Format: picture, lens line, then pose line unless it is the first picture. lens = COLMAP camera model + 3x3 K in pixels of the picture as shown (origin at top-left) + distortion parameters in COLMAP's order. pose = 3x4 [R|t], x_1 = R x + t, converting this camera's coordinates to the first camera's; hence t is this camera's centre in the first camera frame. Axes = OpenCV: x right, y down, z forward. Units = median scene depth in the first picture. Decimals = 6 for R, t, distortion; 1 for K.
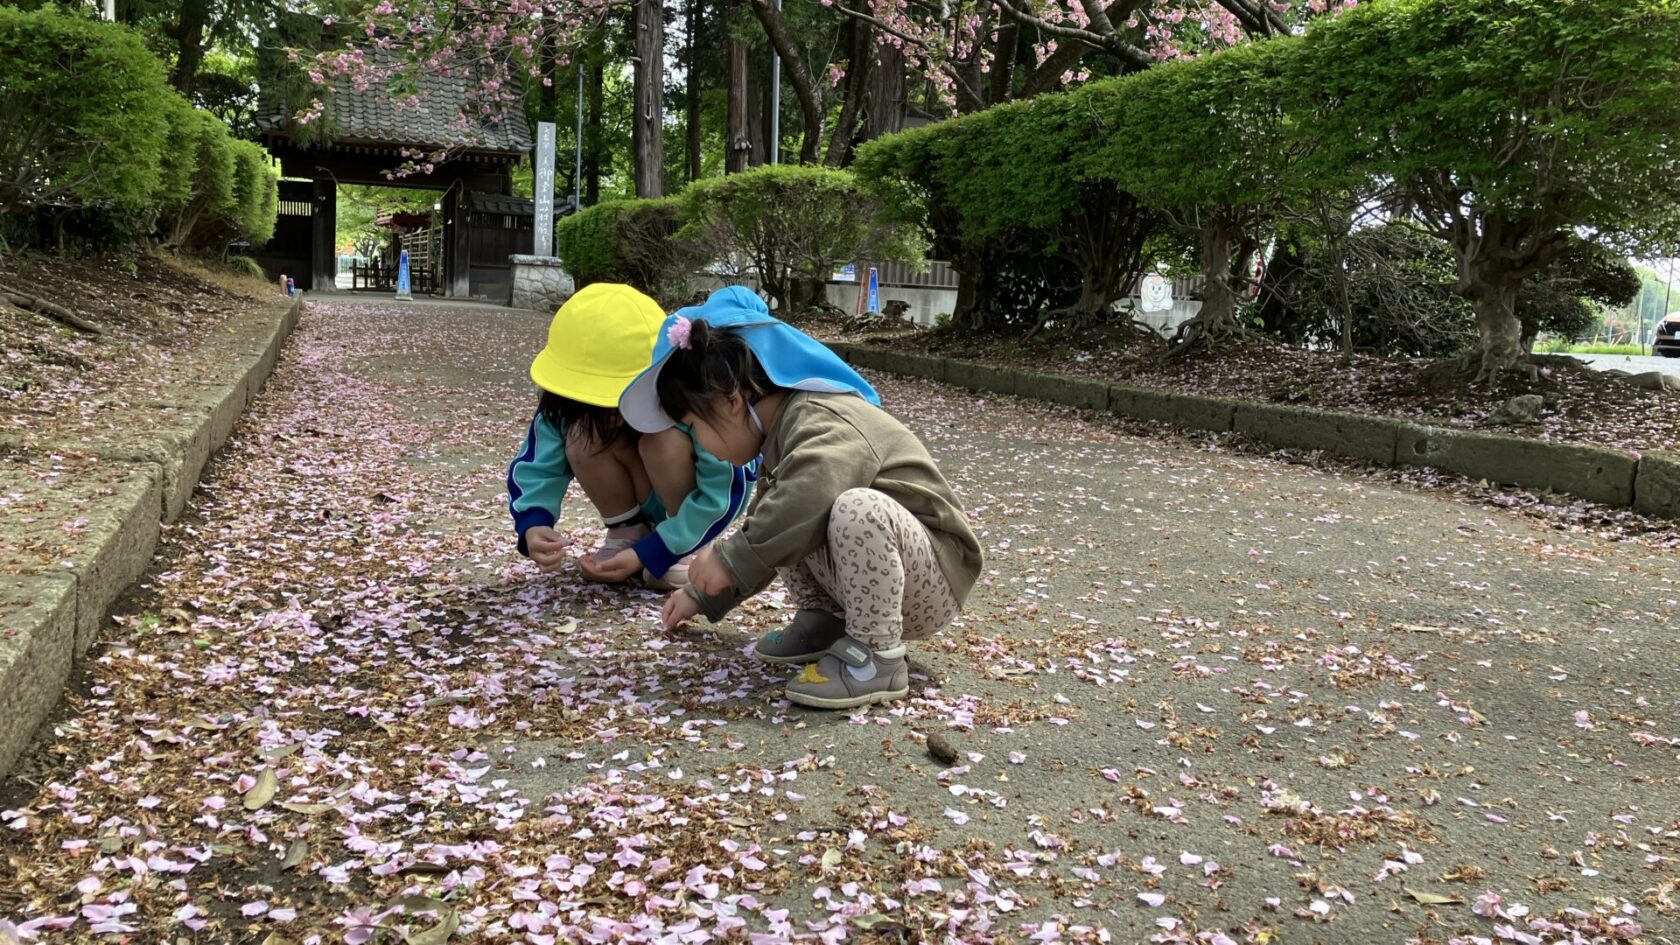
lens RADIAL K [[1393.6, 0, 841.8], [0, 1393.6, 461.7], [0, 0, 1]] dist [0.027418, -0.003978]
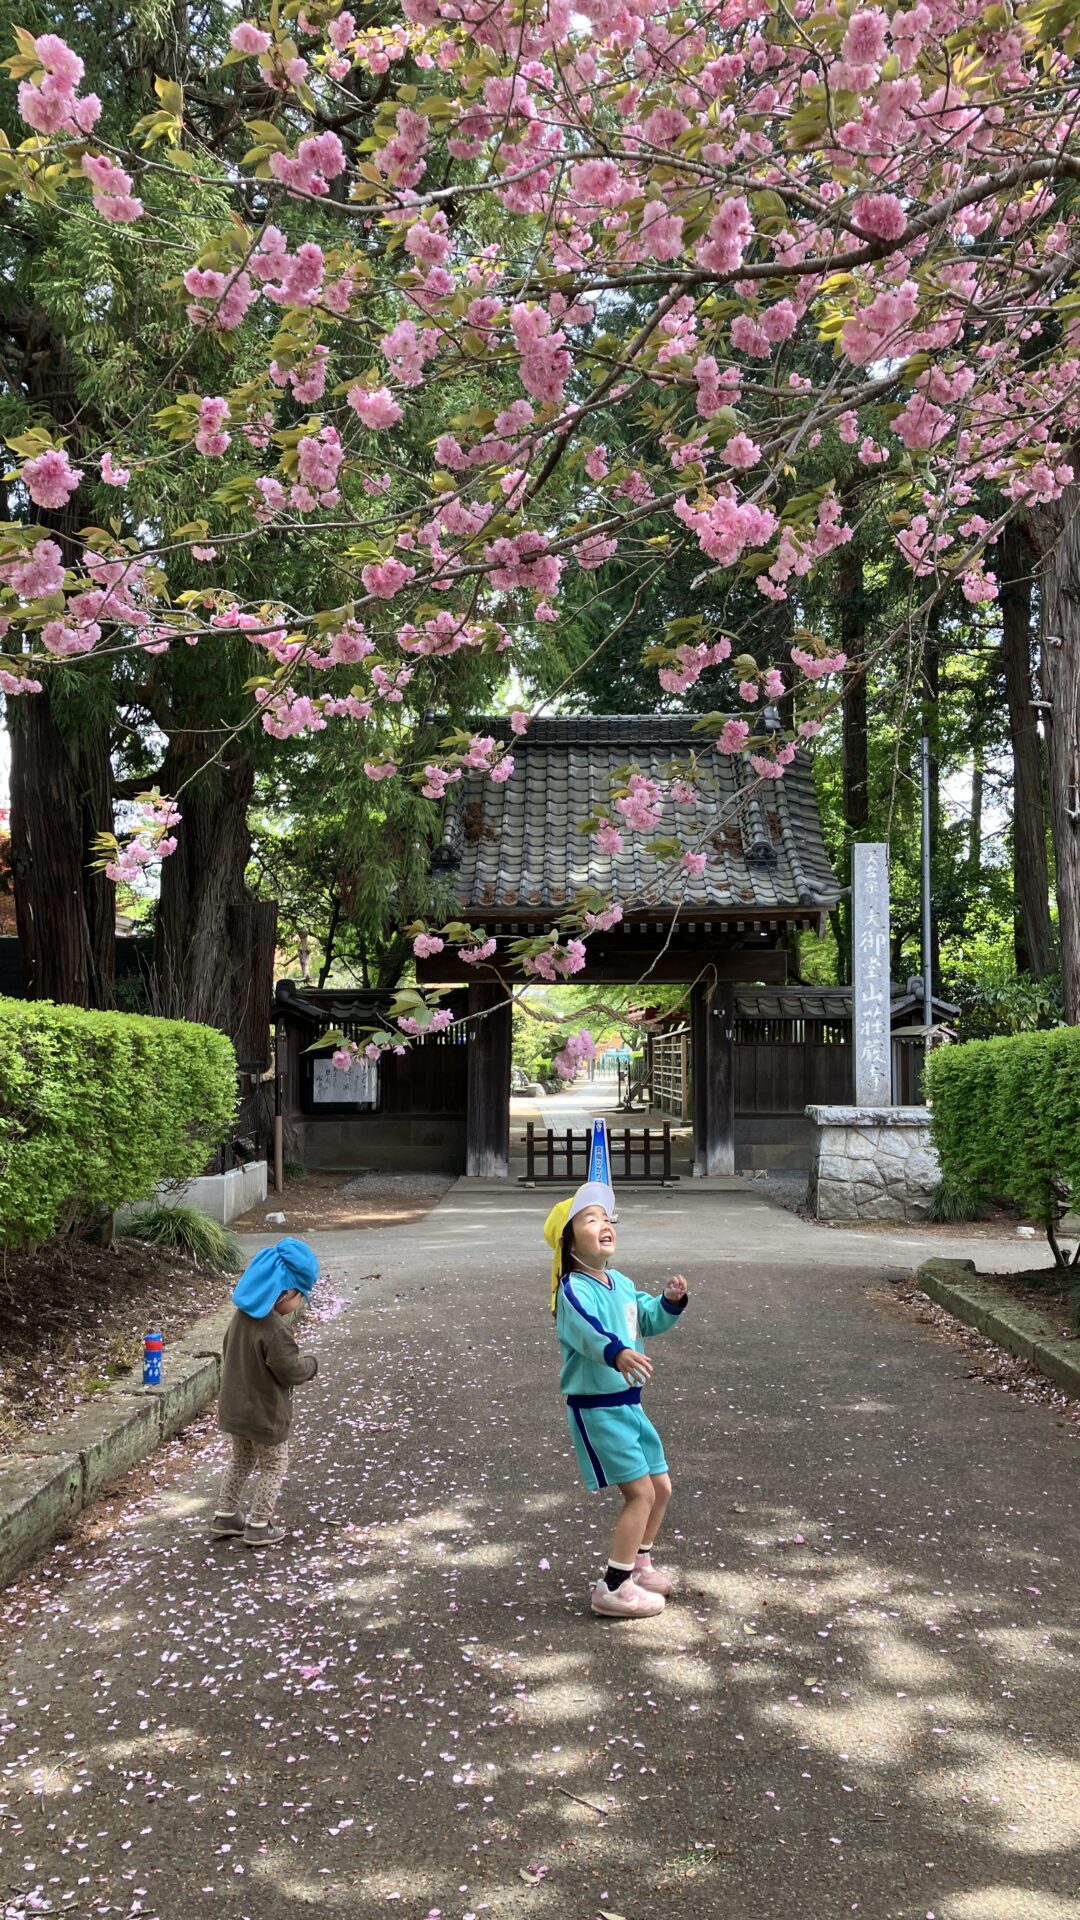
lens RADIAL K [[1592.7, 0, 536.6], [0, 1592.7, 948.5], [0, 0, 1]] dist [0.027418, -0.003978]
pose [[0.922601, -0.079445, -0.377486, -0.105674], [0.006464, 0.981609, -0.190791, -0.094445], [0.385701, 0.173584, 0.906147, 0.428598]]
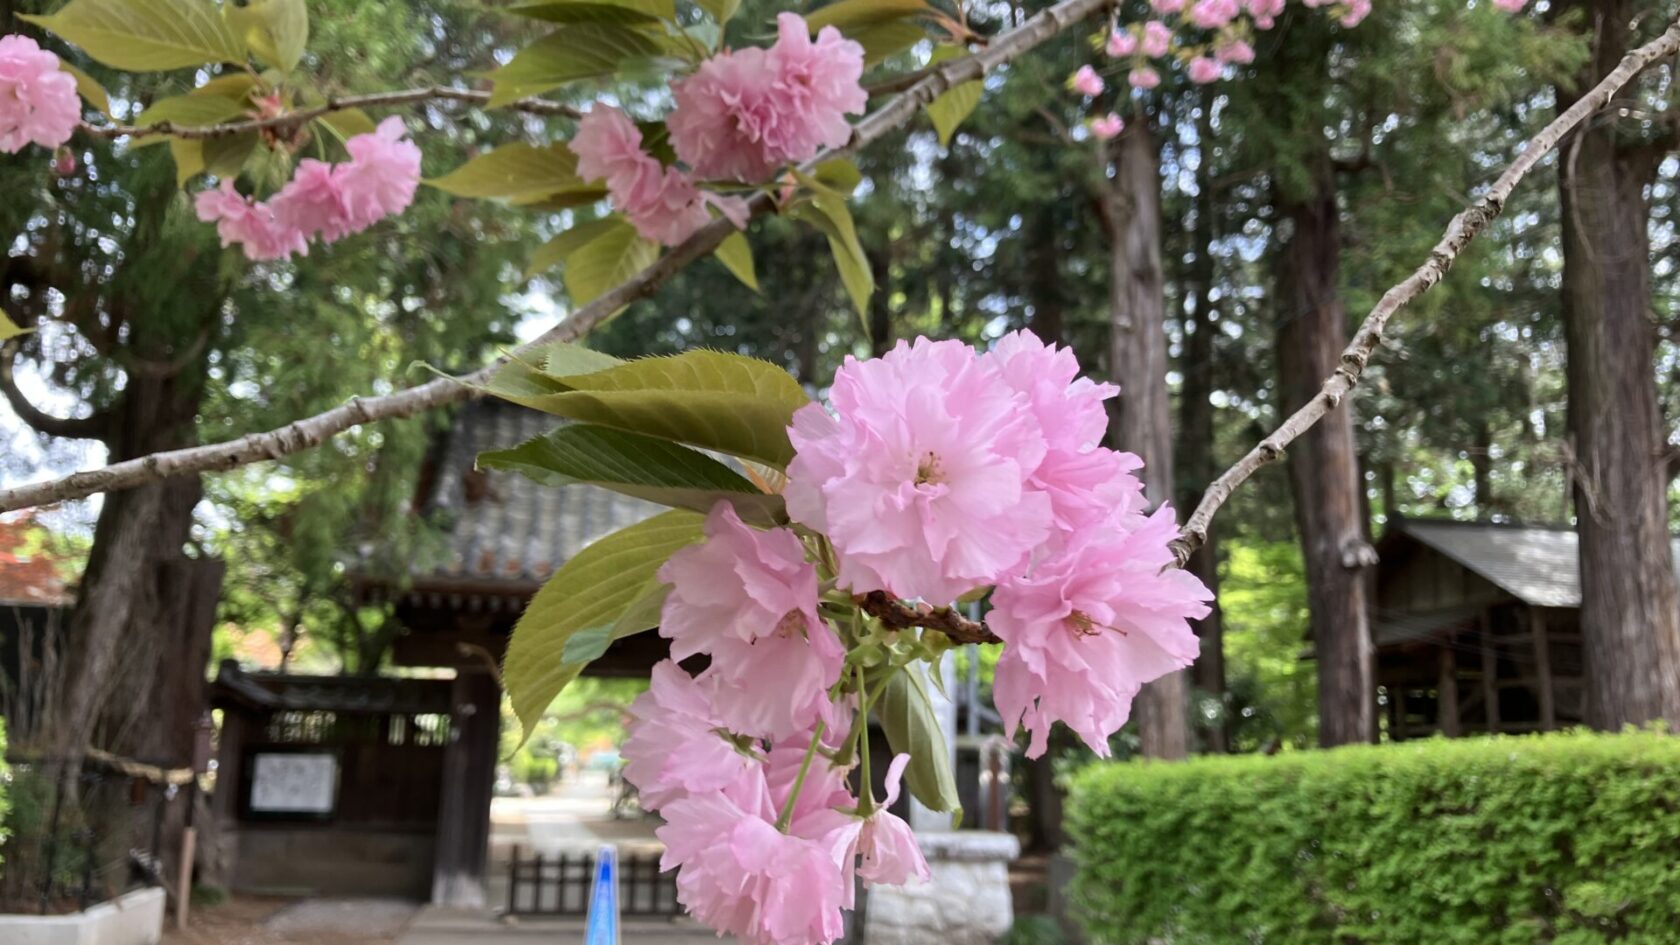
lens RADIAL K [[1393.6, 0, 814.6], [0, 1393.6, 445.0], [0, 0, 1]] dist [0.027418, -0.003978]
pose [[0.981252, -0.066976, -0.180718, -0.164188], [0.001960, 0.941096, -0.338134, -0.114319], [0.192720, 0.331441, 0.923583, 0.564116]]
